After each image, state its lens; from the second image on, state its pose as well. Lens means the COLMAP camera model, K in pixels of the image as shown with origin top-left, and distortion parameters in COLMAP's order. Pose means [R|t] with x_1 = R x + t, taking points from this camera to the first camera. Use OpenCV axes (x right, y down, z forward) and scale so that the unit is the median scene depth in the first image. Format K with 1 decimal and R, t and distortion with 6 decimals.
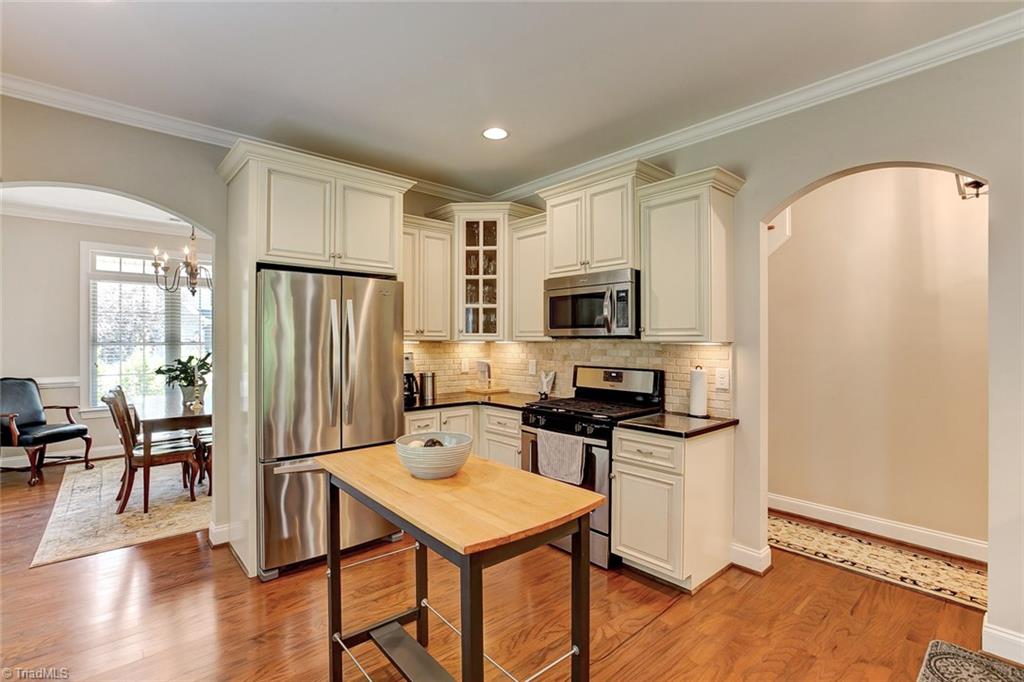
lens RADIAL K [[482.8, 0, 526.9], [0, 482.8, 340.4], [0, 0, 1]] dist [-0.002415, -0.000390]
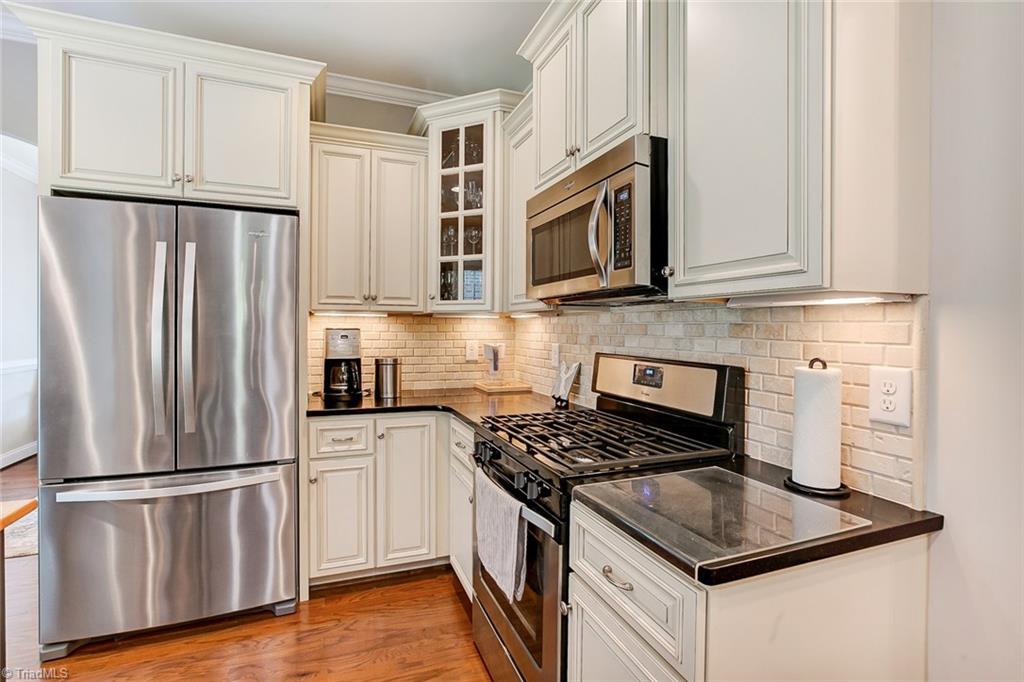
lens RADIAL K [[481.7, 0, 513.2], [0, 481.7, 329.2], [0, 0, 1]] dist [-0.001085, 0.000368]
pose [[0.926612, 0.004740, -0.375988, 0.238617], [-0.005095, 0.999987, 0.000049, 0.026447], [0.375984, 0.001870, 0.926624, 0.476320]]
